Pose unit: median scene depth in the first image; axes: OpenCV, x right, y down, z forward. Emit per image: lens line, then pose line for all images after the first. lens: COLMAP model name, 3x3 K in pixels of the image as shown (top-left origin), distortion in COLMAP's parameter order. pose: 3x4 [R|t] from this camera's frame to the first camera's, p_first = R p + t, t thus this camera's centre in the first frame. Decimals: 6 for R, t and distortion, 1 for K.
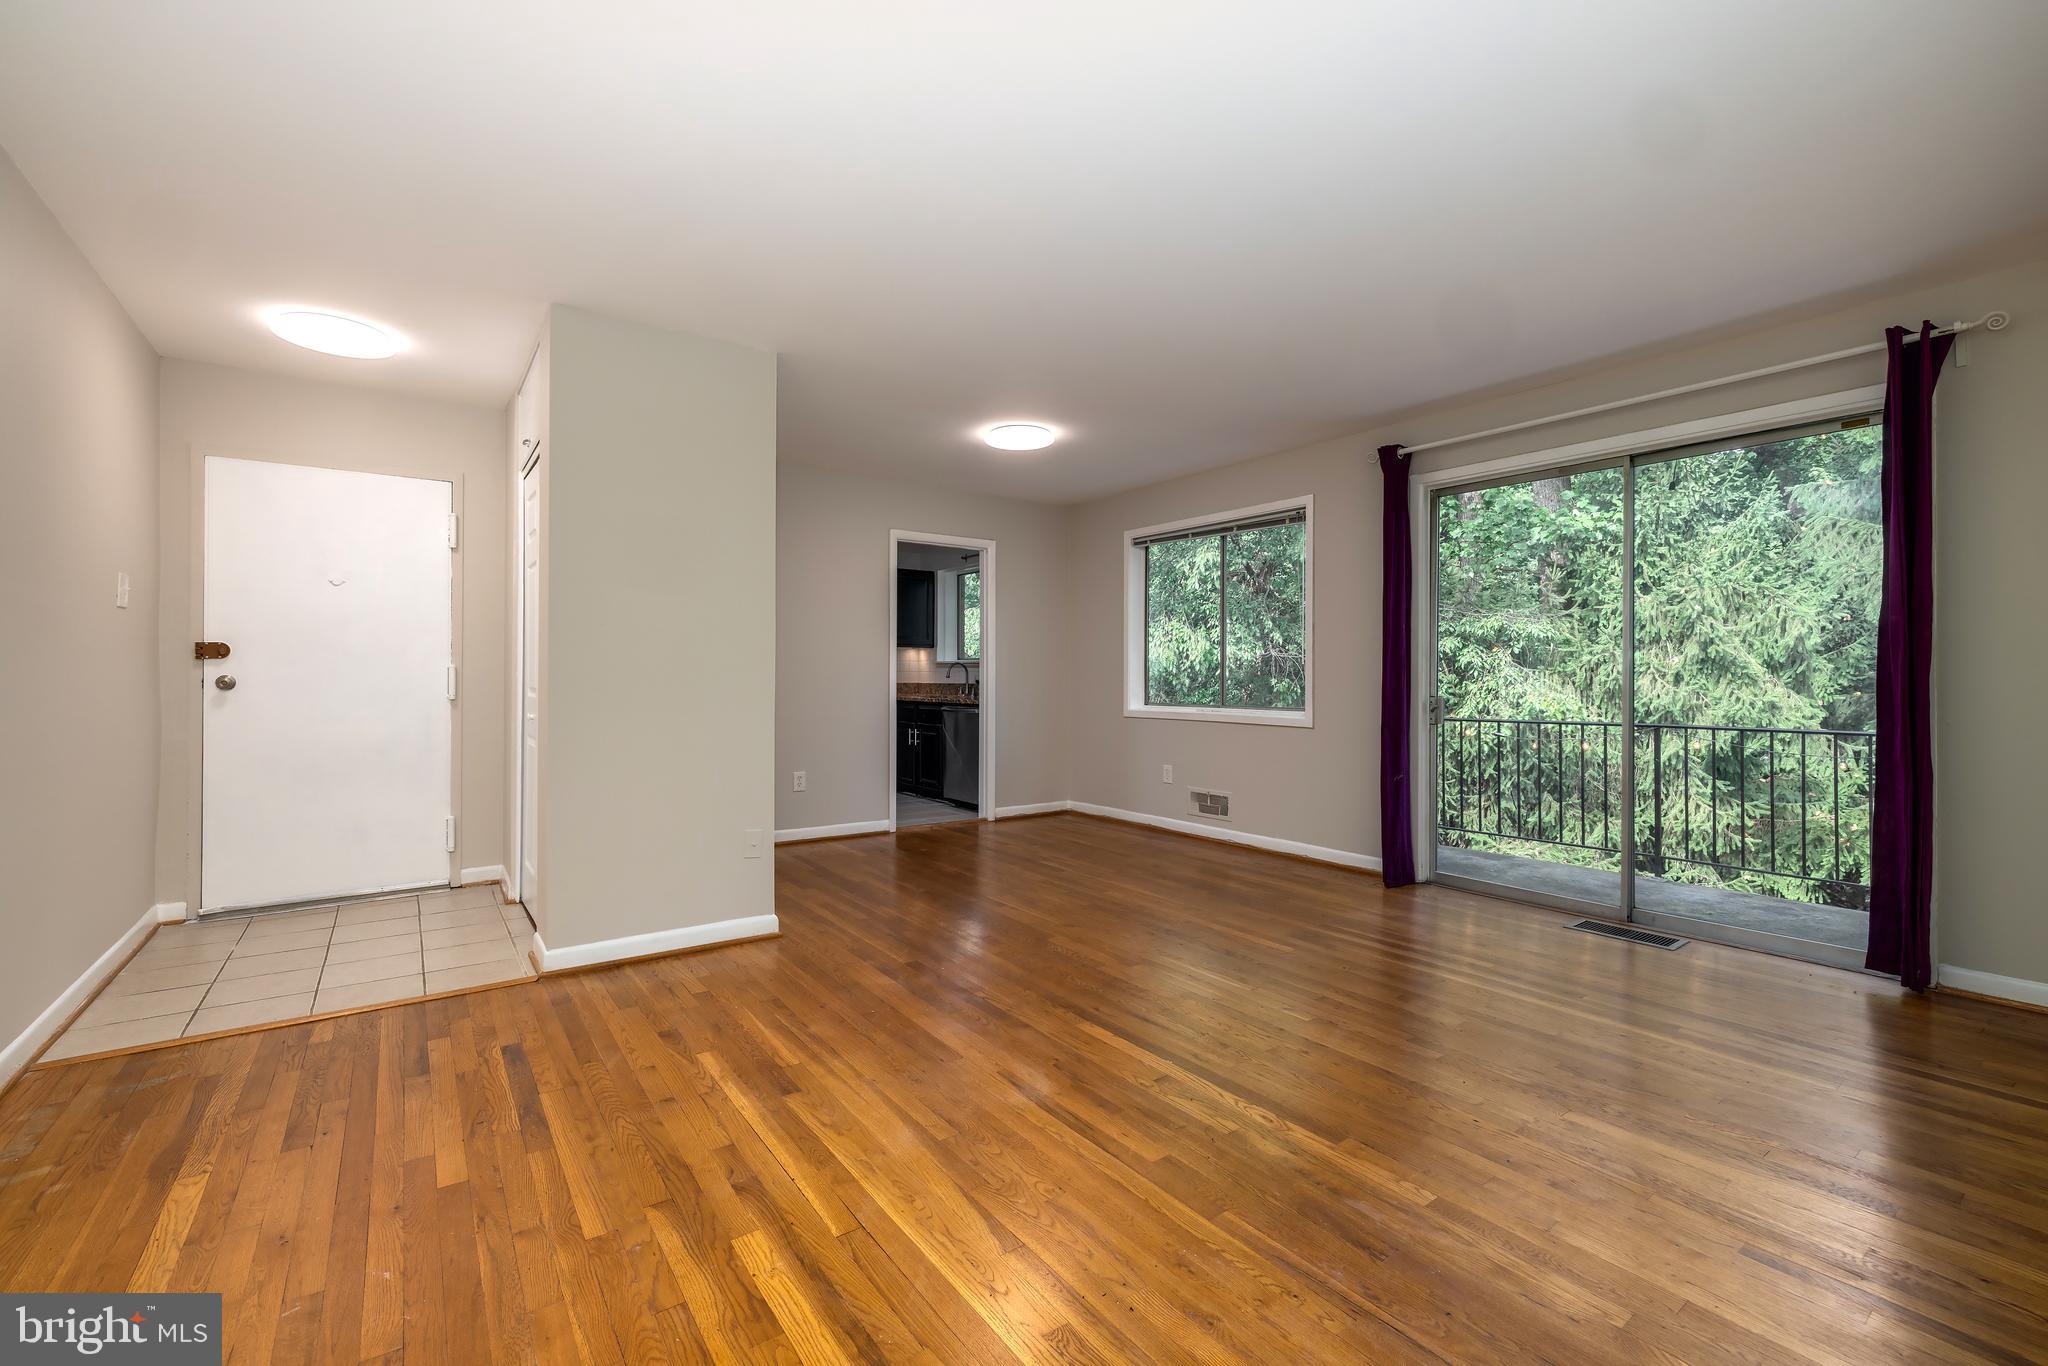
lens RADIAL K [[870.6, 0, 1066.1], [0, 870.6, 673.3], [0, 0, 1]] dist [-0.000041, -0.000032]
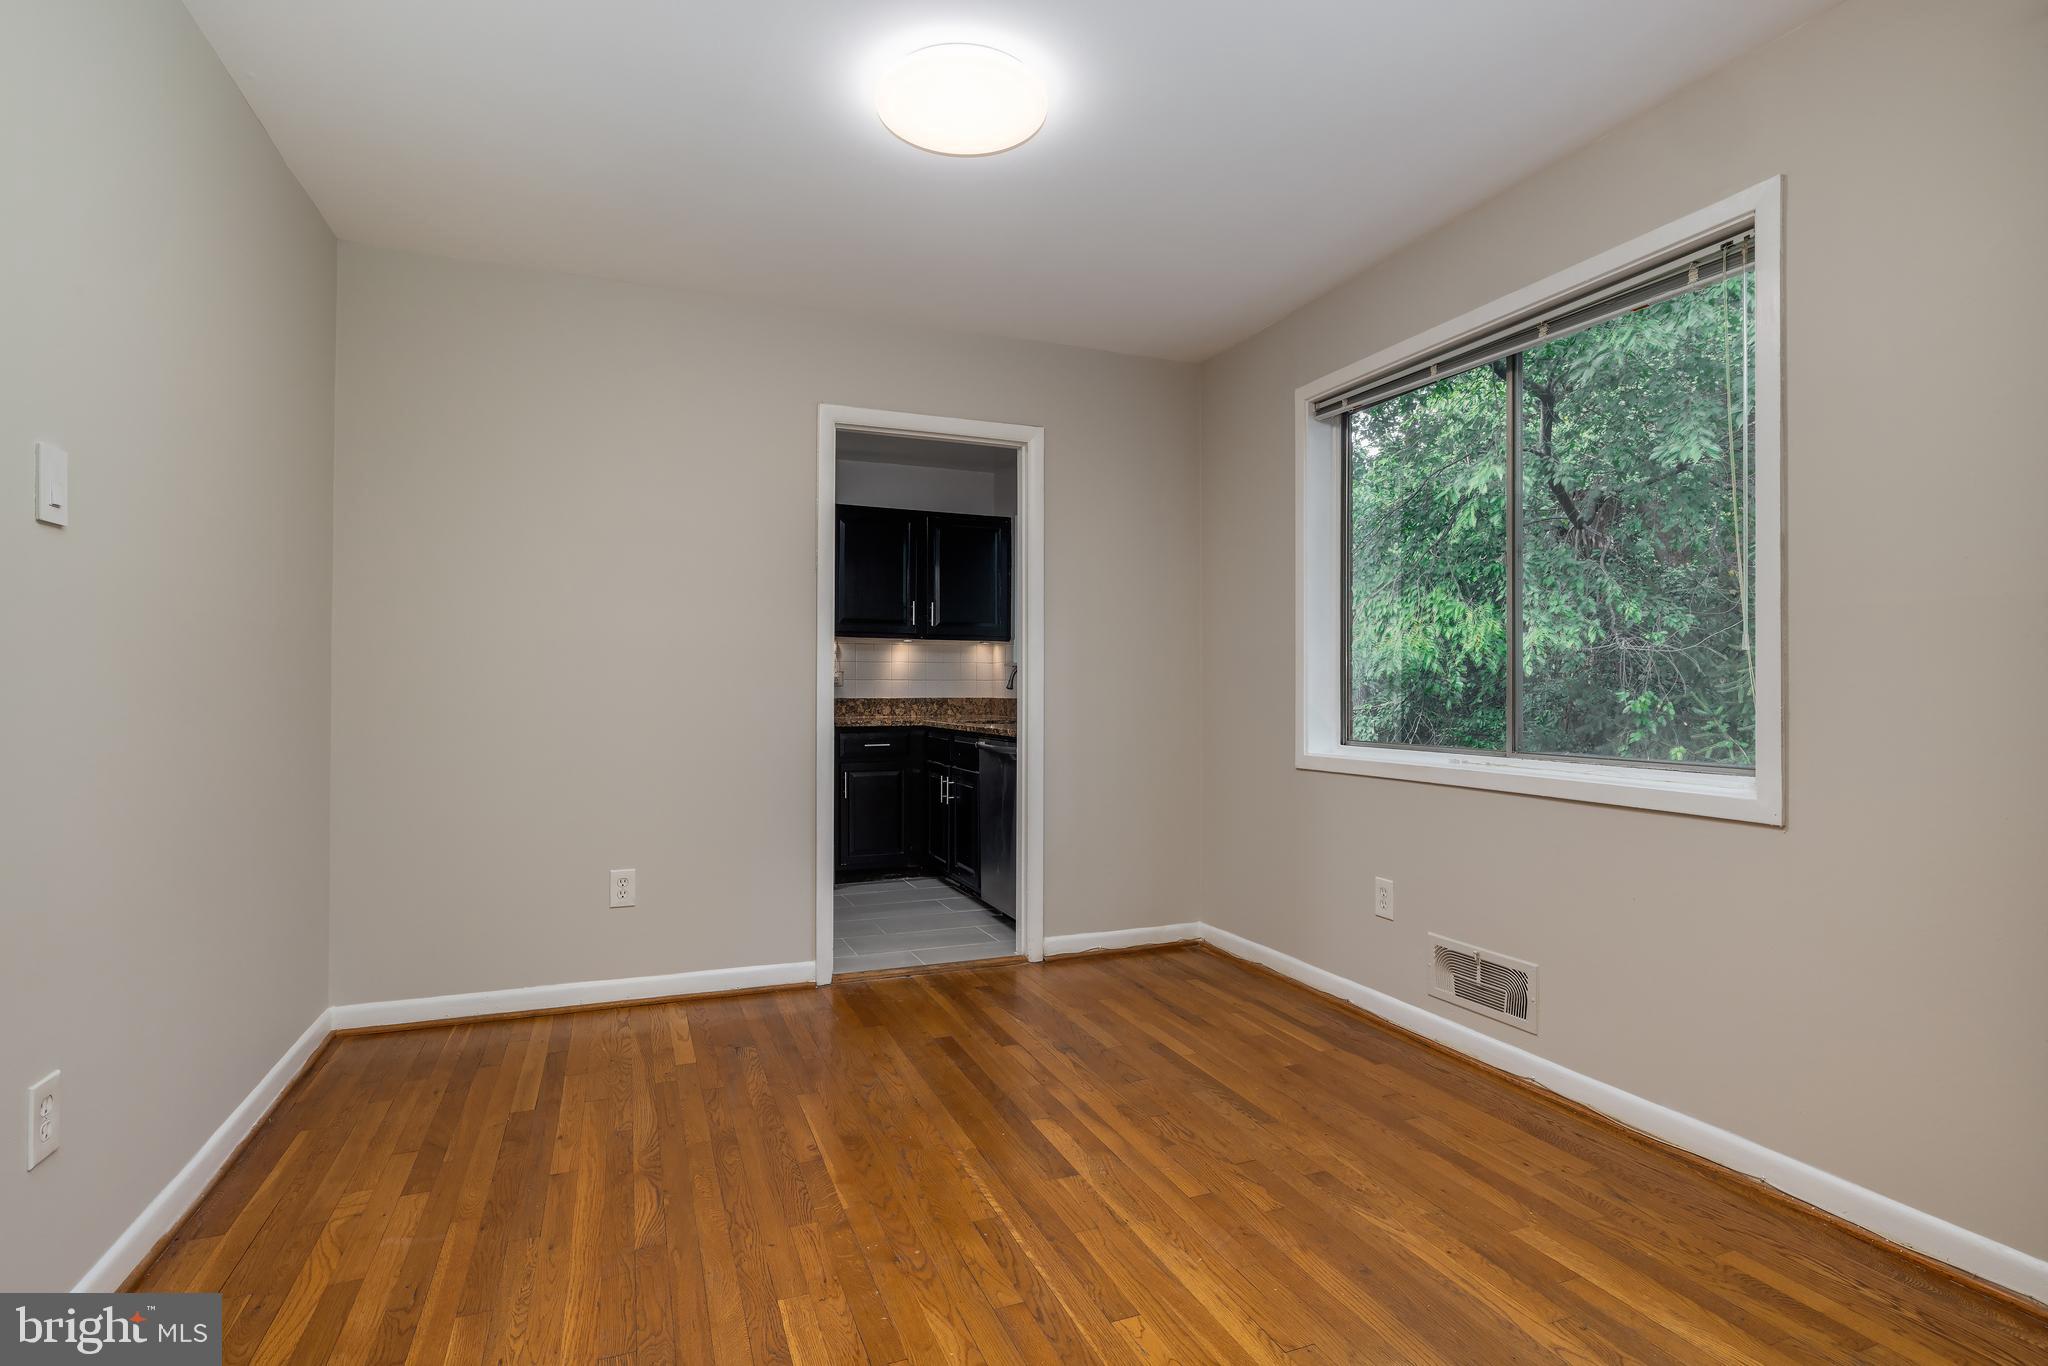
lens RADIAL K [[1030.3, 0, 1058.8], [0, 1030.3, 659.0], [0, 0, 1]] dist [0.024421, -0.000349]
pose [[0.968063, -0.009626, -0.250524, 0.117067], [0.002775, 0.999613, -0.027686, 0.008119], [0.250693, 0.026107, 0.967714, 0.564315]]
